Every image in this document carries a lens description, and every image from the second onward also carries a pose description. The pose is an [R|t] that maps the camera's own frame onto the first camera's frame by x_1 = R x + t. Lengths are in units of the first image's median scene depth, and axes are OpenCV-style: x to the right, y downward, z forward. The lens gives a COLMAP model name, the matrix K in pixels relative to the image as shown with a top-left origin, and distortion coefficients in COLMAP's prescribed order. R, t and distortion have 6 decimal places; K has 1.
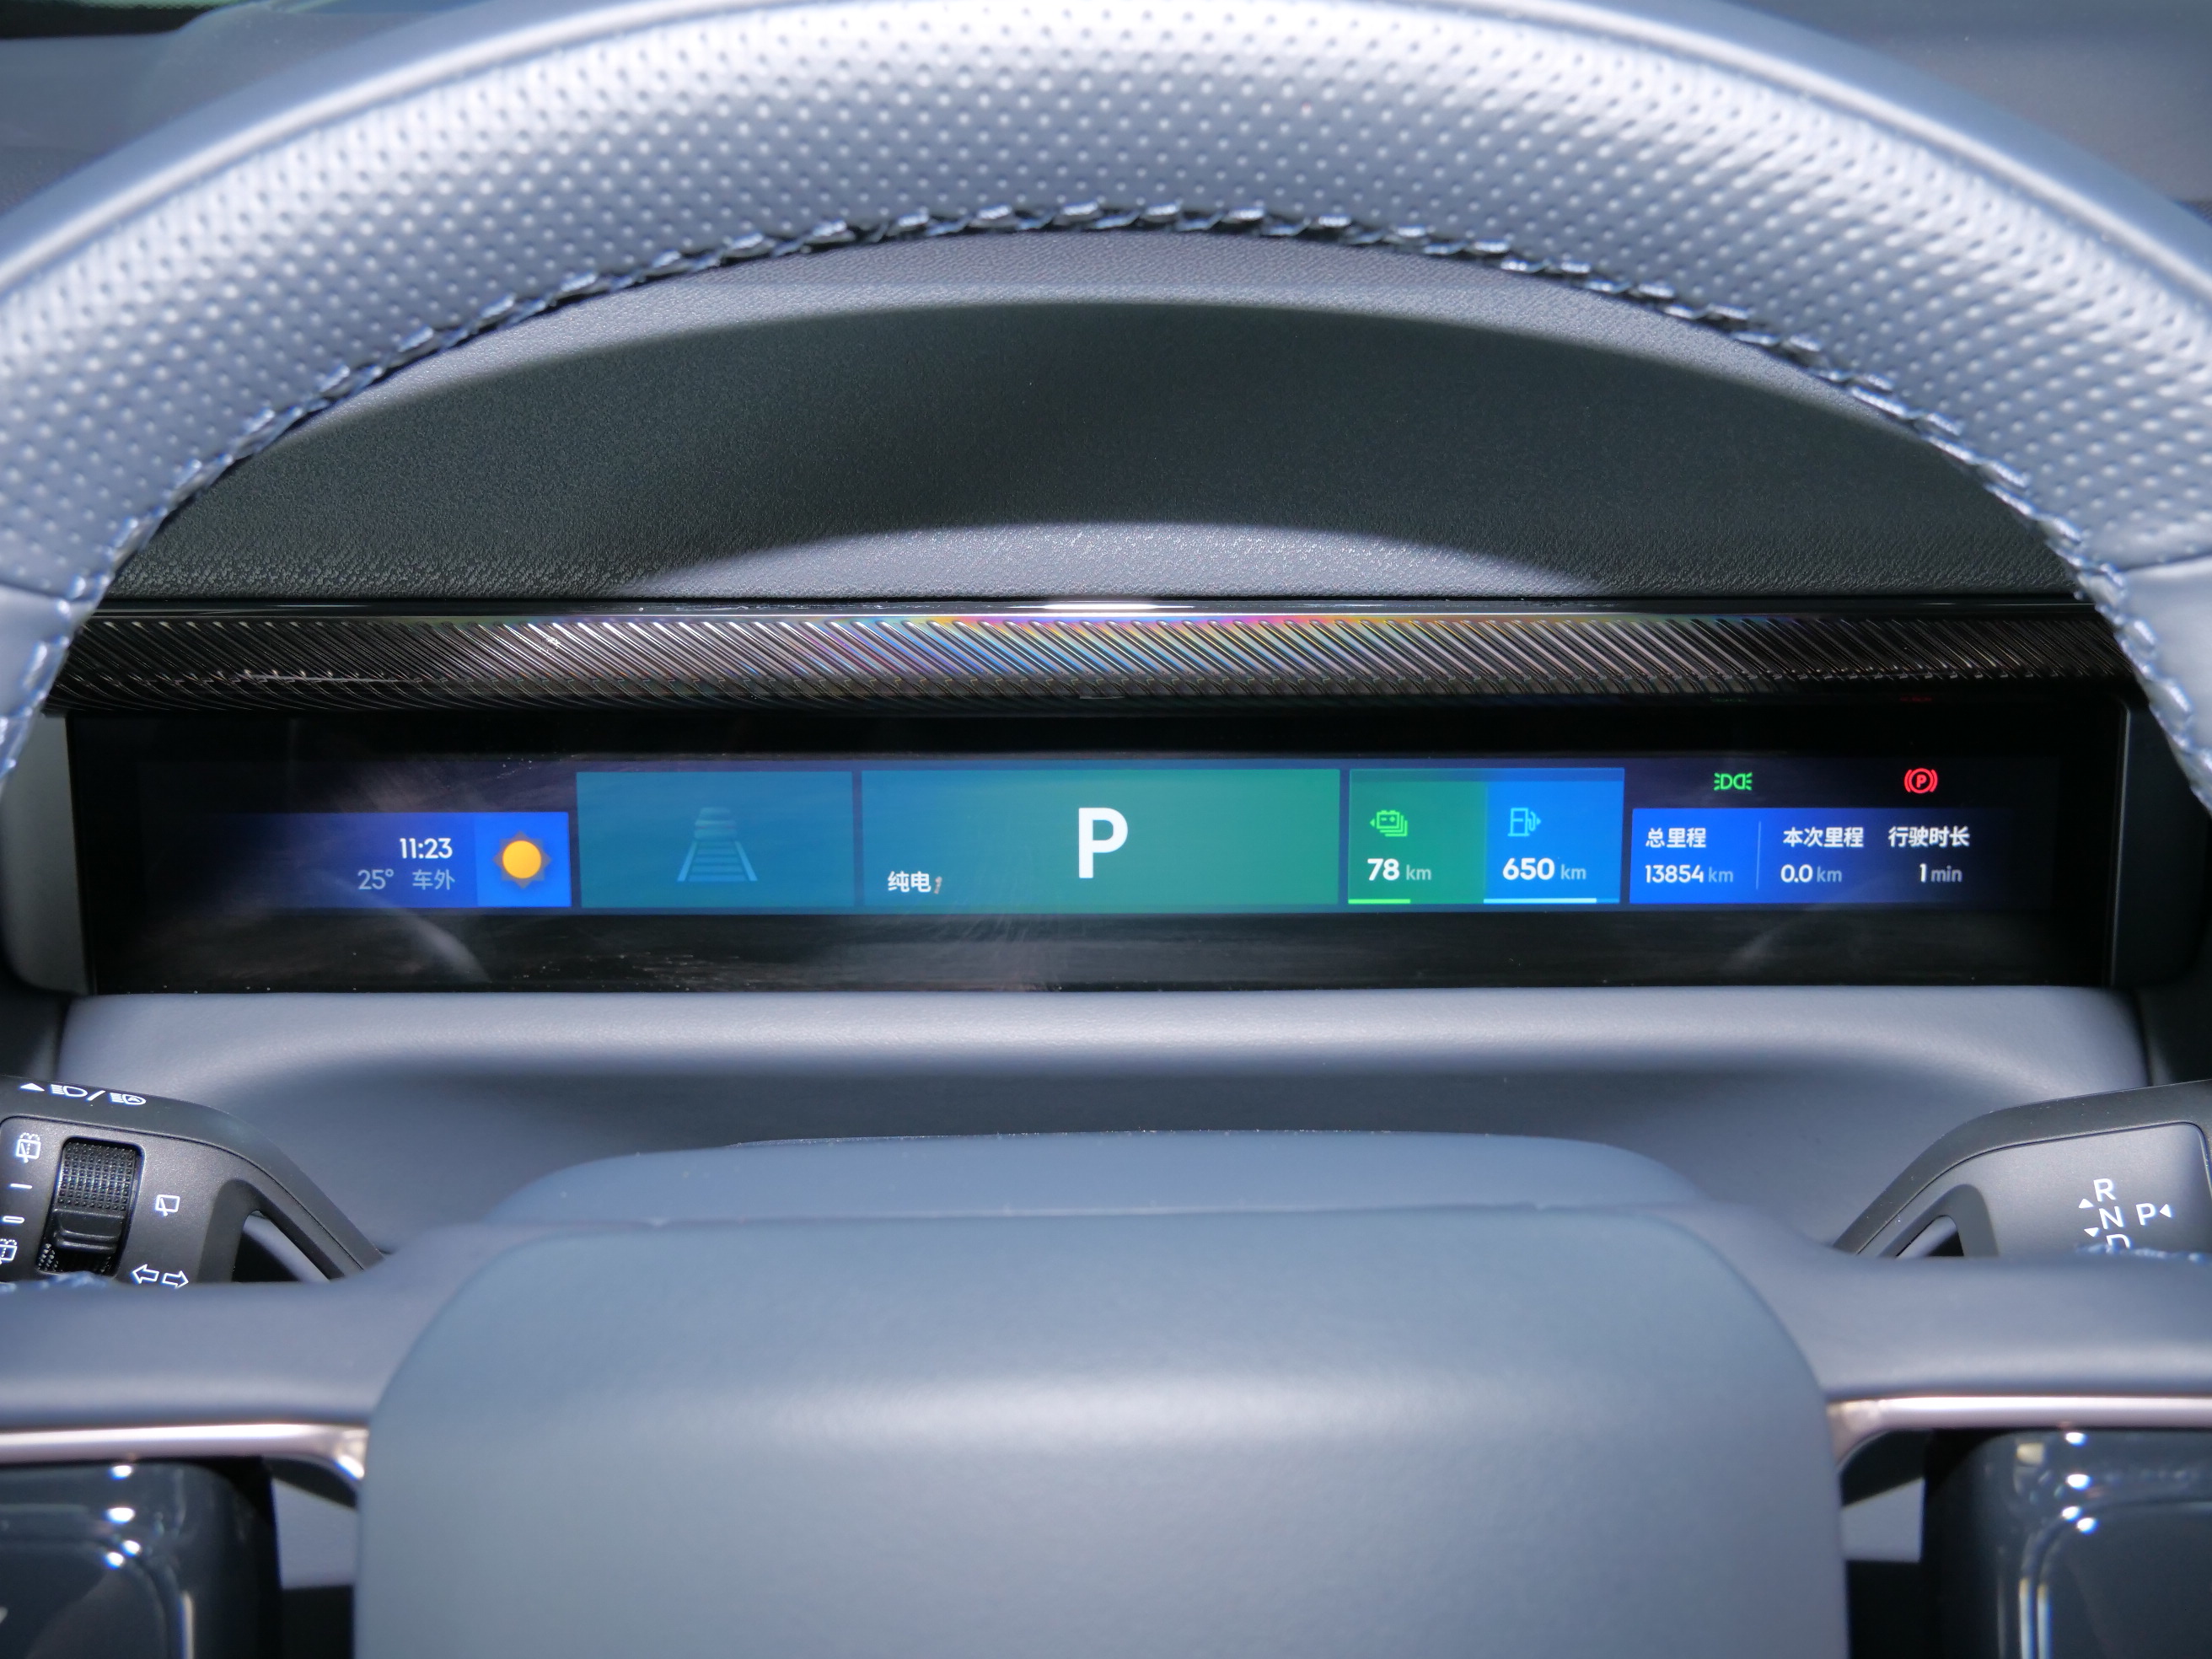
lens RADIAL K [[2673.6, 0, 1150.1], [0, 2673.6, 836.0], [0, 0, 1]] dist [0.005270, 0.056327]
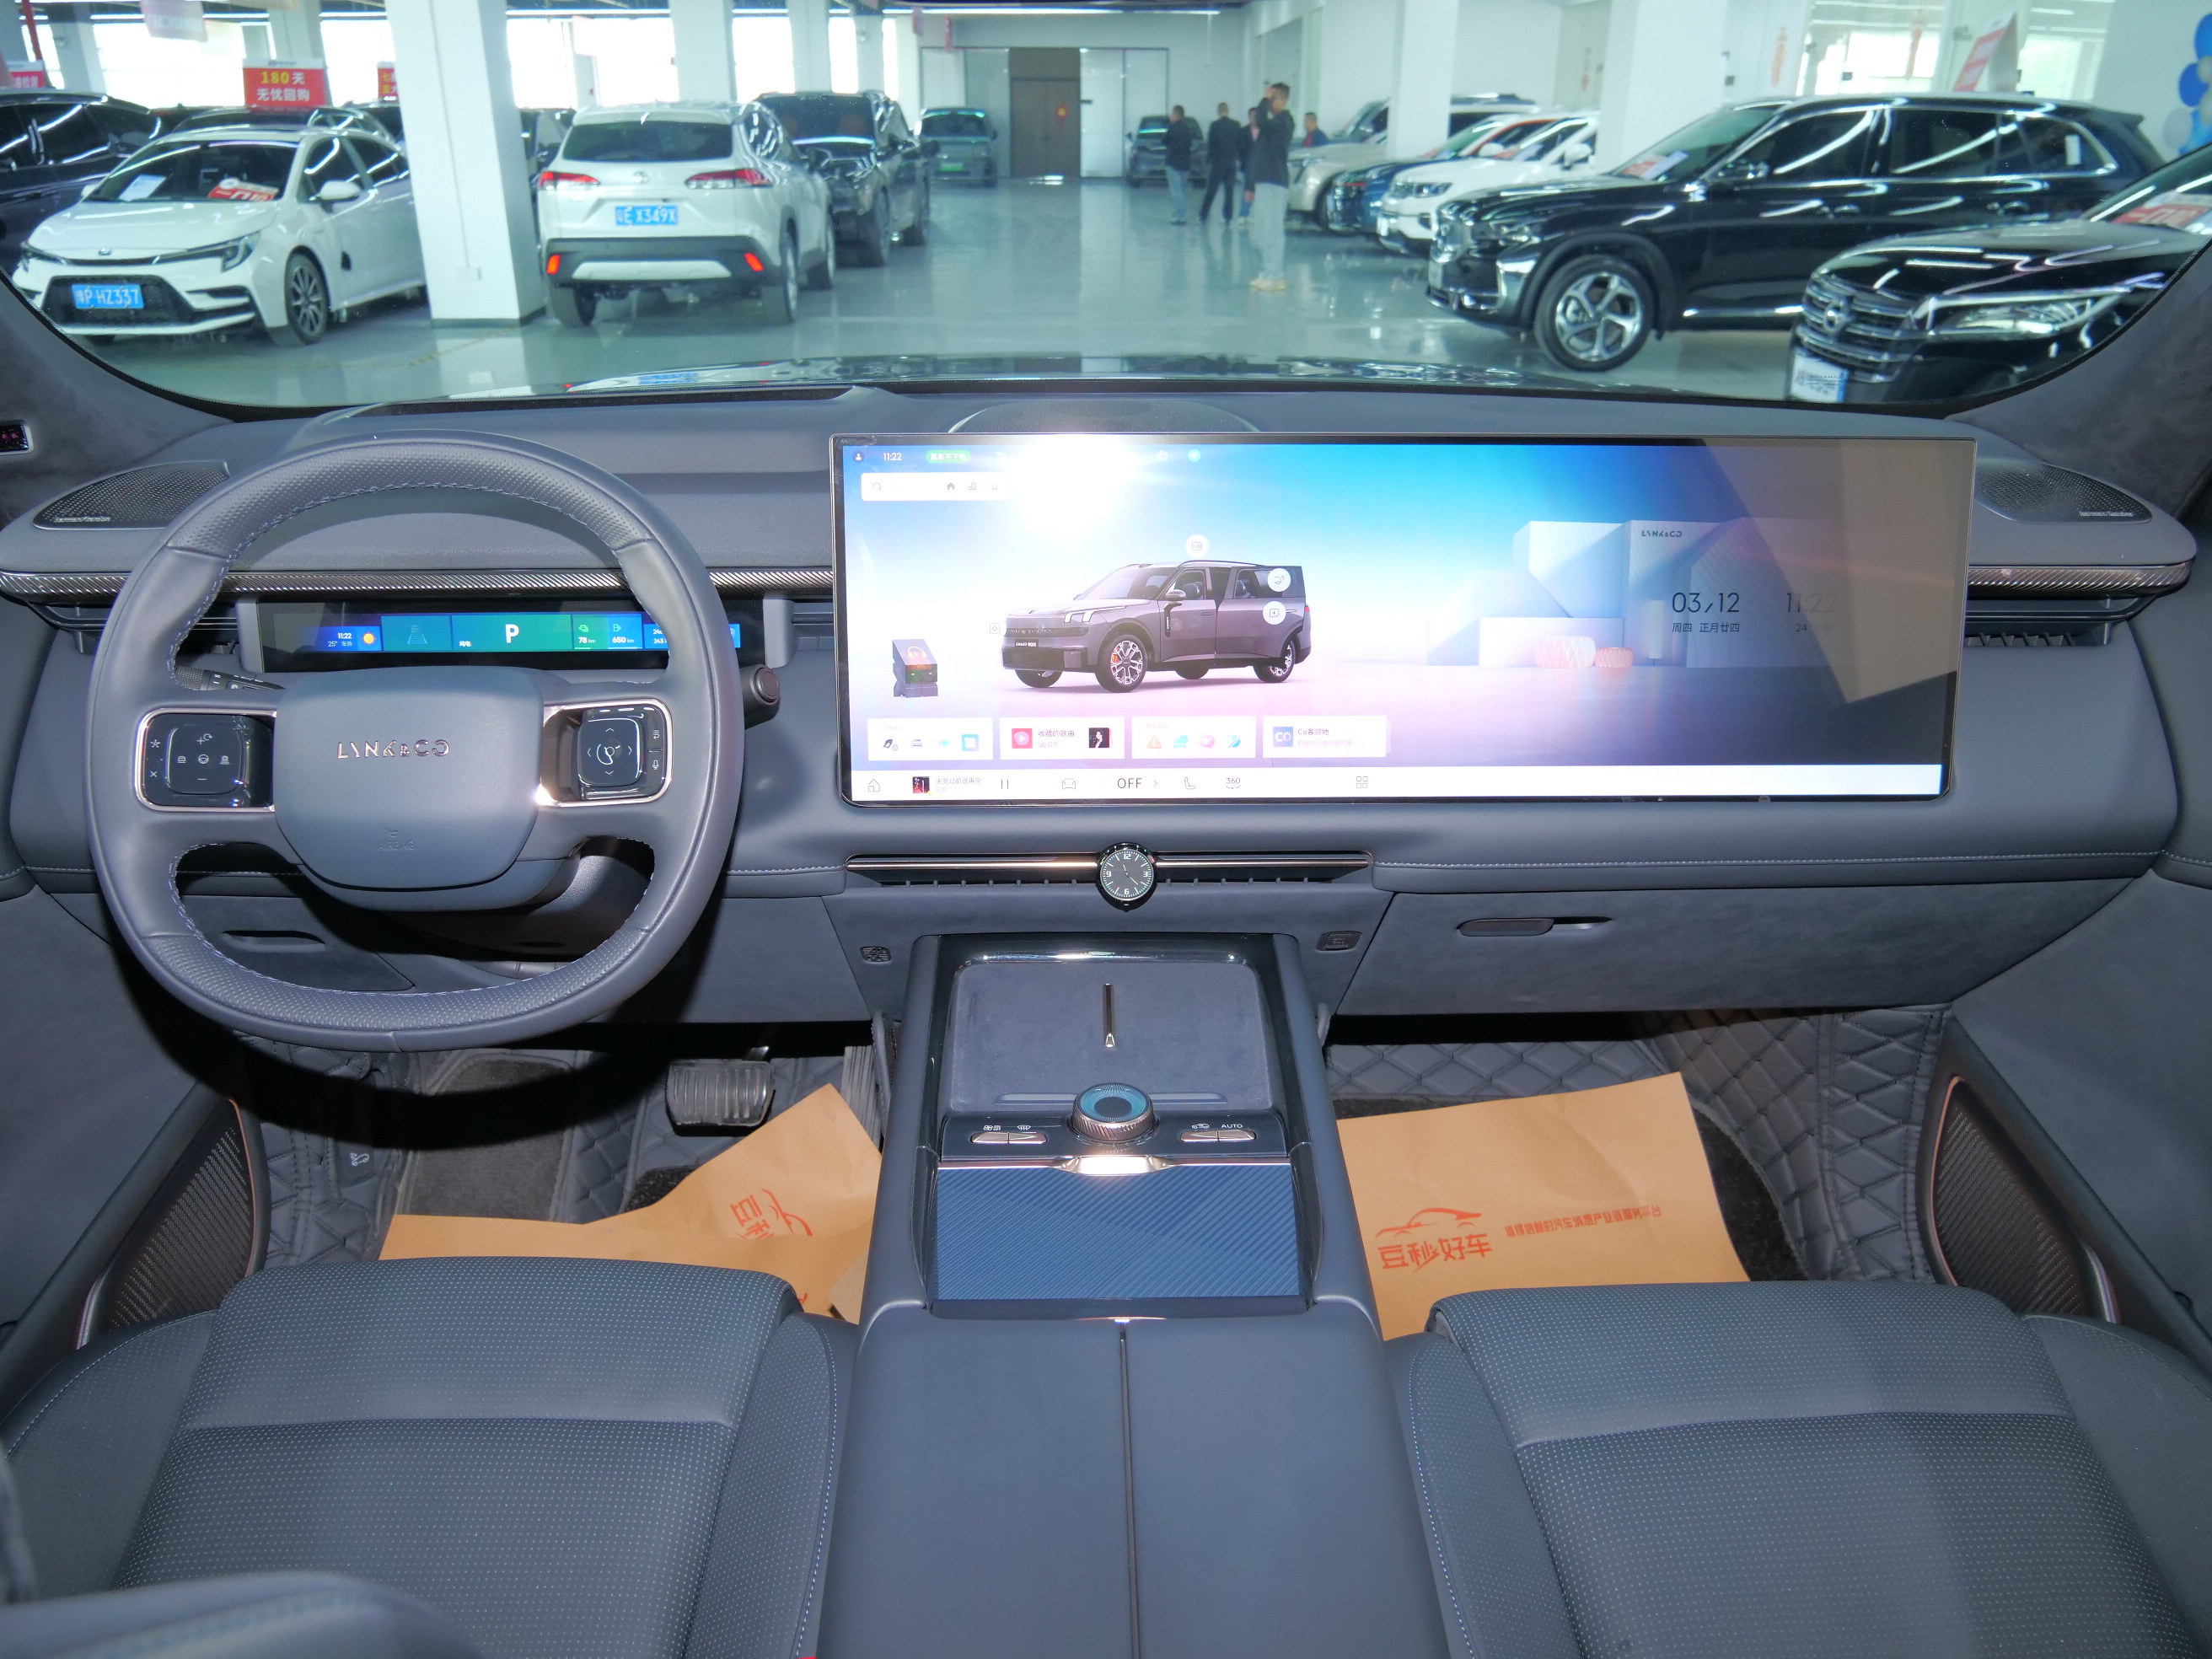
lens RADIAL K [[1577.2, 0, 1106.0], [0, 1577.2, 829.5], [0, 0, 1]] dist [-0.056931, 0.024217]
pose [[0.999315, -0.002698, 0.036914, 0.784179], [0.001615, 0.999569, 0.029323, 0.228839], [-0.036977, -0.029243, 0.998888, -1.382937]]
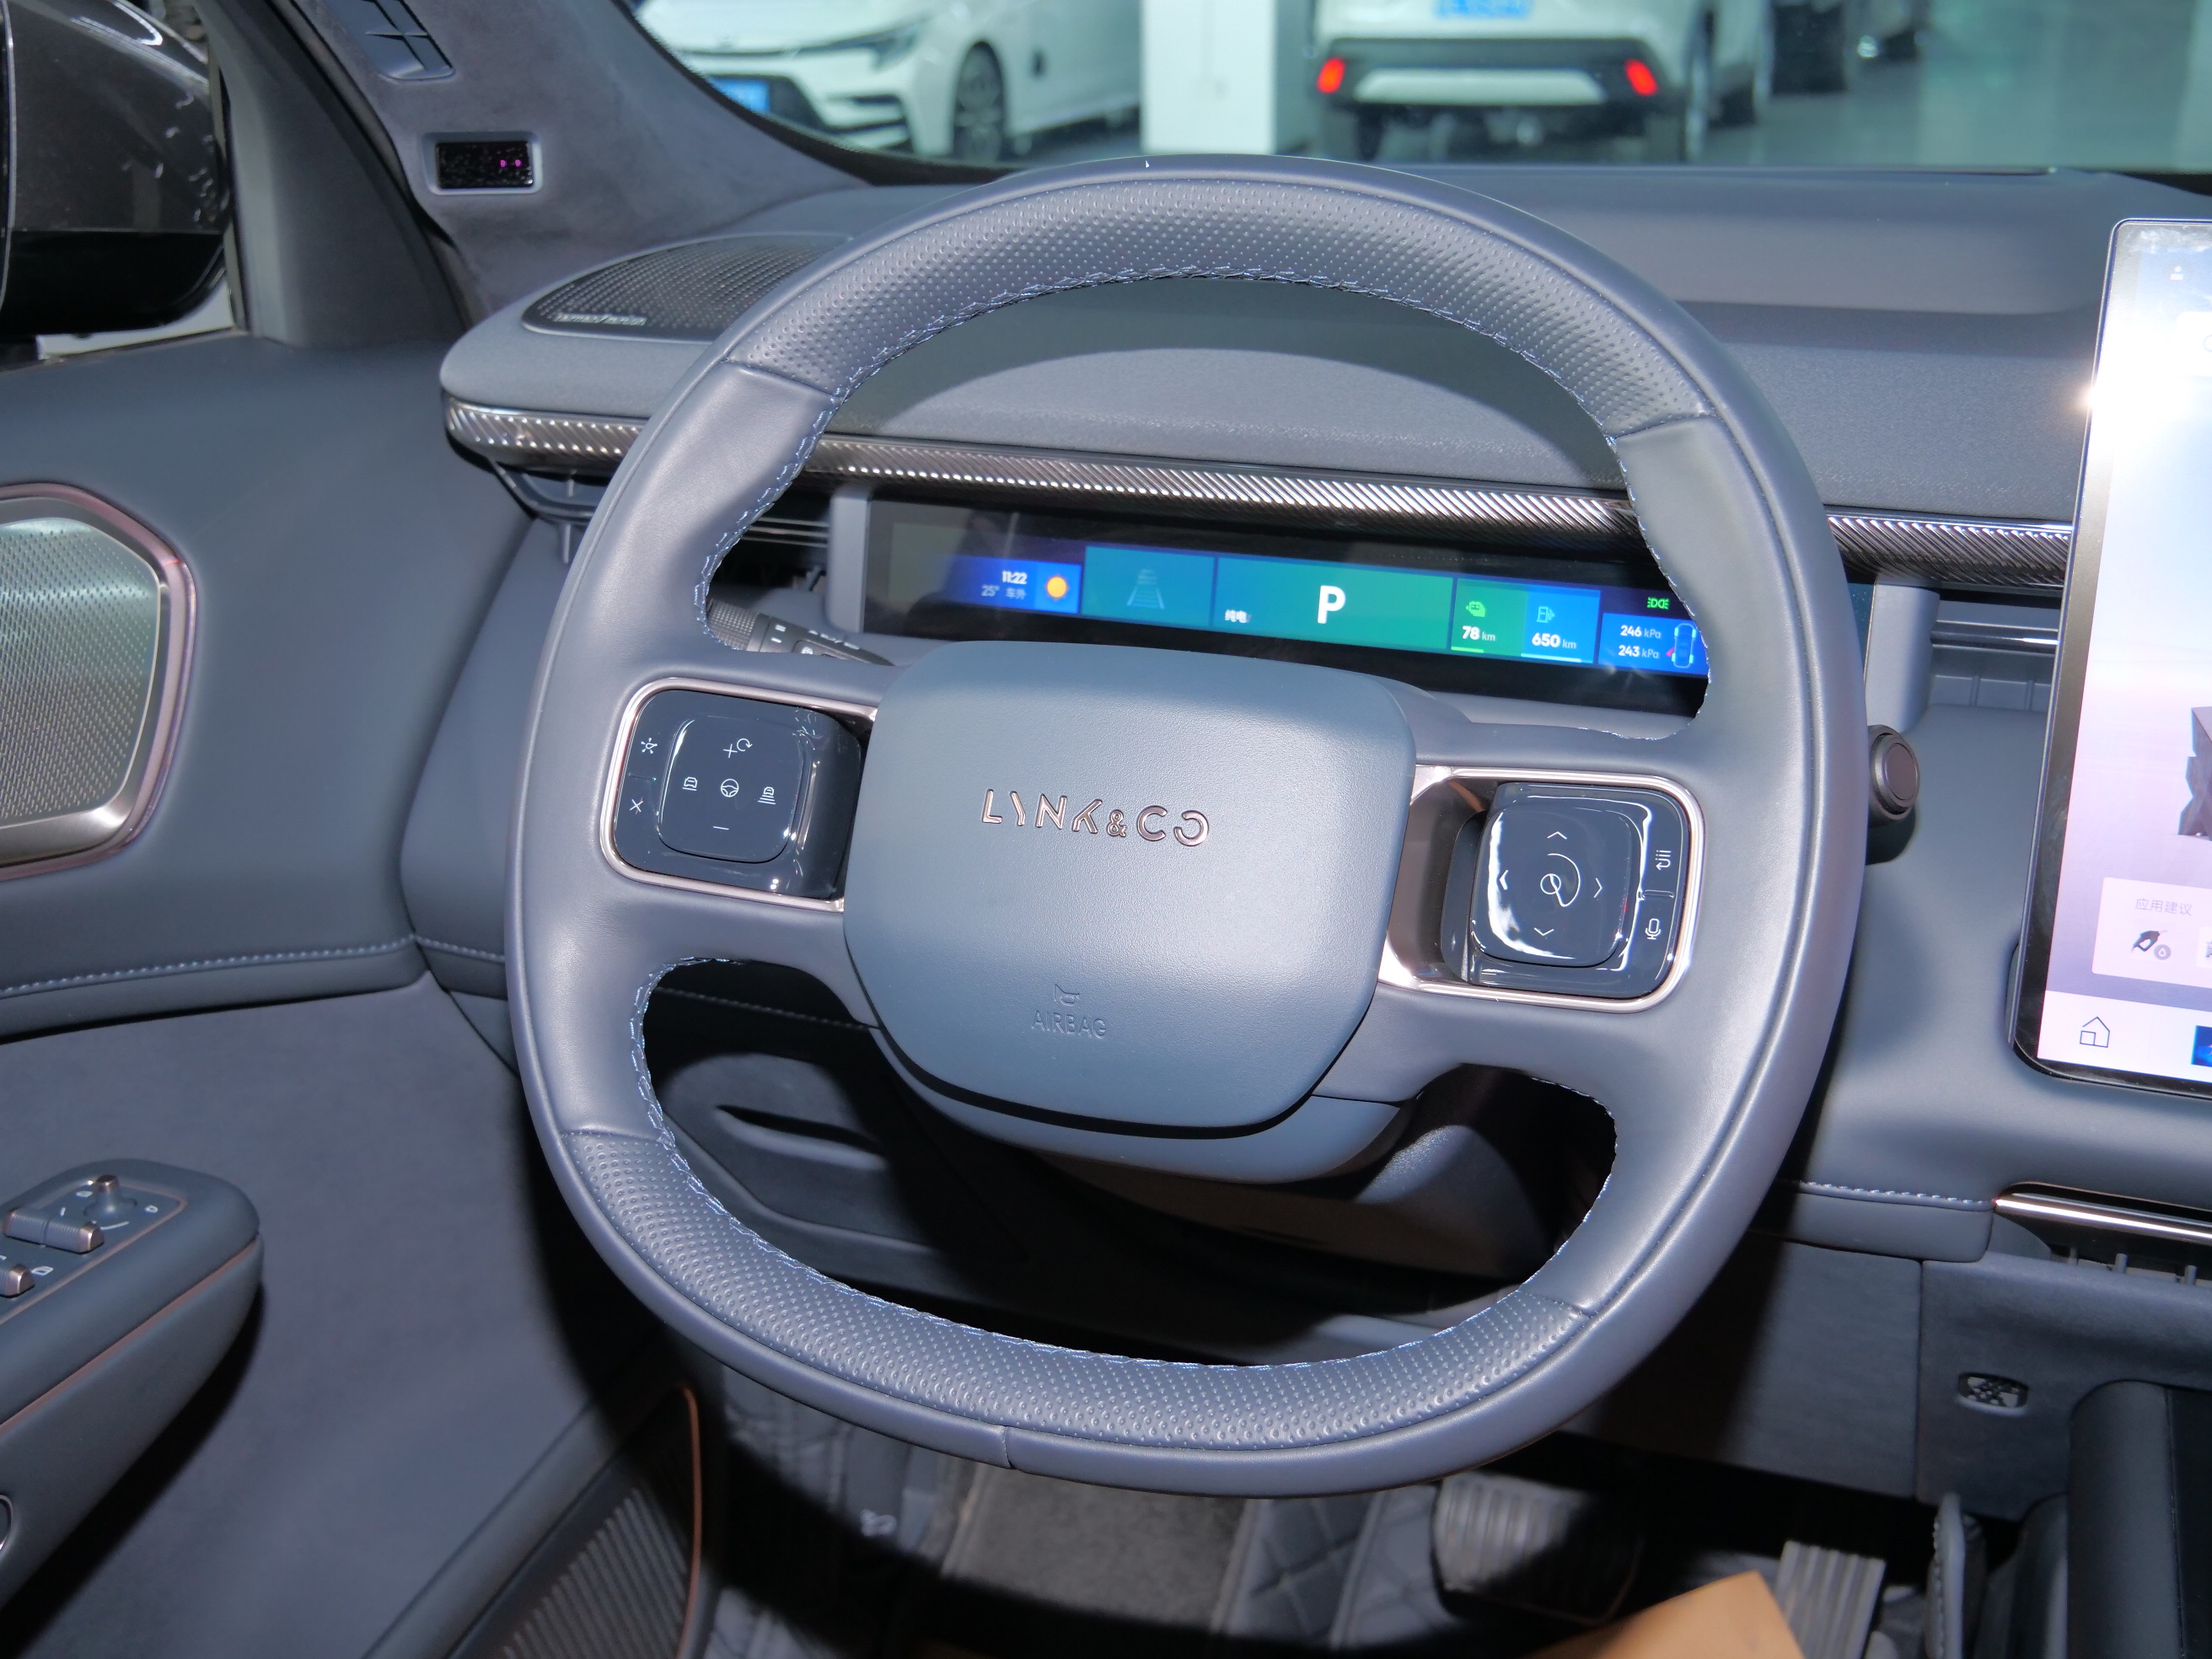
lens RADIAL K [[2407.6, 0, 1106.0], [0, 2407.6, 829.5], [0, 0, 1]] dist [0.007905, -0.001857]
pose [[0.934222, 0.125121, -0.334025, 0.438972], [-0.134537, 0.990895, -0.005104, 0.197125], [0.330346, 0.049707, 0.942550, -0.713013]]
